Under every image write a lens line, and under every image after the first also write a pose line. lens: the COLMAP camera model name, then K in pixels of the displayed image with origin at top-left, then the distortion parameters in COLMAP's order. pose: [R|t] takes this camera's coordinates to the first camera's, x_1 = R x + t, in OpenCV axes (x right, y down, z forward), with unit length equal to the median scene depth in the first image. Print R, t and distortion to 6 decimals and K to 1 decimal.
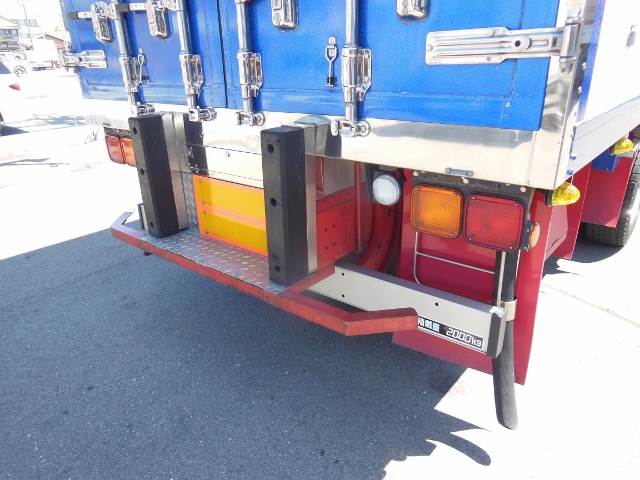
lens RADIAL K [[462.4, 0, 316.9], [0, 462.4, 241.9], [0, 0, 1]] dist [-0.003826, 0.000123]
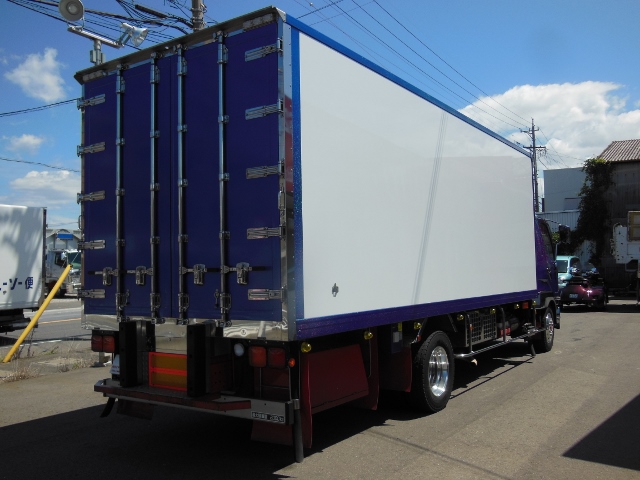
lens RADIAL K [[620.5, 0, 320.9], [0, 620.5, 241.4], [0, 0, 1]] dist [-0.017258, 0.000000]
pose [[0.995549, 0.009435, 0.093775, 0.226499], [0.030822, 0.907672, -0.418547, 0.626621], [-0.089066, 0.419574, 0.903341, -1.838876]]
